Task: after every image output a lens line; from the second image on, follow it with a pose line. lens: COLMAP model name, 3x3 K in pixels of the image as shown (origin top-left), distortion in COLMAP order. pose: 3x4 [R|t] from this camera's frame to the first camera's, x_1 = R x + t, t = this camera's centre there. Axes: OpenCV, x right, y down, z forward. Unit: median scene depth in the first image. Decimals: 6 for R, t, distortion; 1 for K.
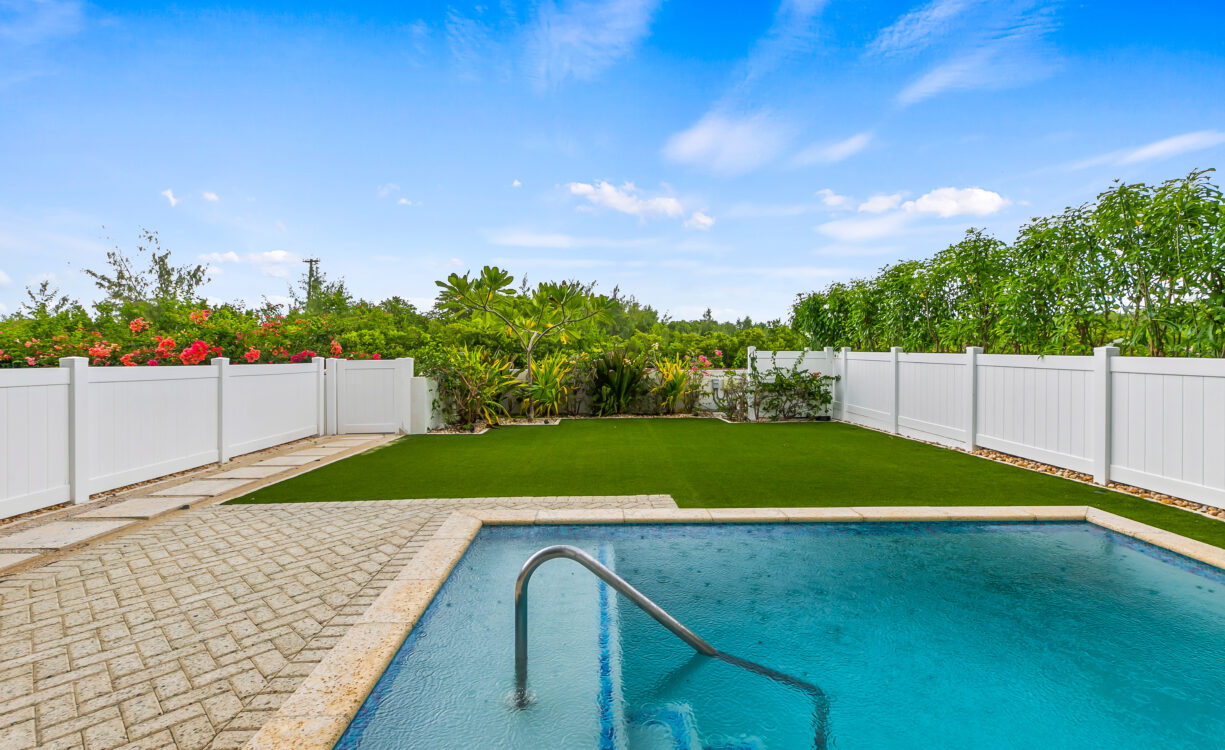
lens RADIAL K [[556.1, 0, 618.8], [0, 556.1, 346.7], [0, 0, 1]] dist [0.000506, 0.000596]
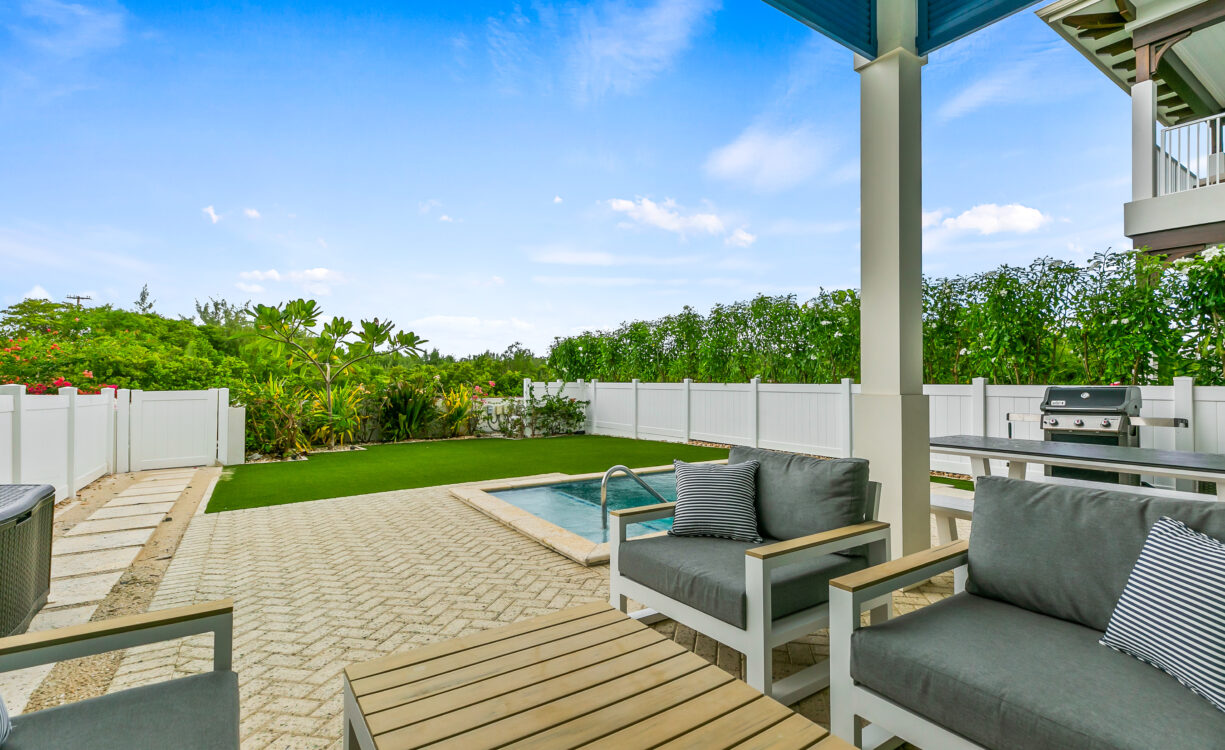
lens RADIAL K [[556.1, 0, 618.8], [0, 556.1, 346.7], [0, 0, 1]] dist [0.000506, 0.000596]
pose [[0.848542, 0.033734, 0.528052, -0.260100], [-0.002075, 0.998170, -0.060433, 0.003820], [-0.529125, 0.050184, 0.847059, -0.183976]]
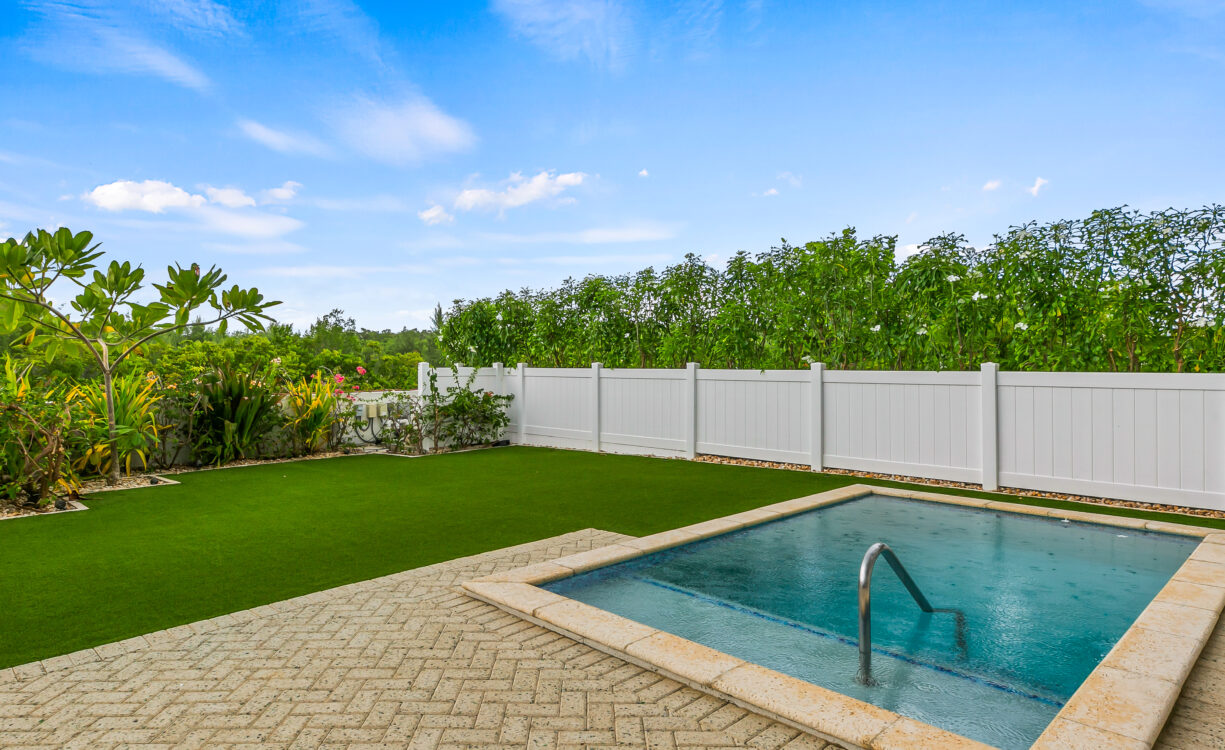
lens RADIAL K [[721.9, 0, 563.4], [0, 721.9, 337.3], [0, 0, 1]] dist [0.001826, 0.001253]
pose [[0.757223, 0.020525, 0.652834, -0.311040], [0.001494, 0.999449, -0.033155, -0.001569], [-0.653155, 0.026081, 0.756775, 0.059417]]
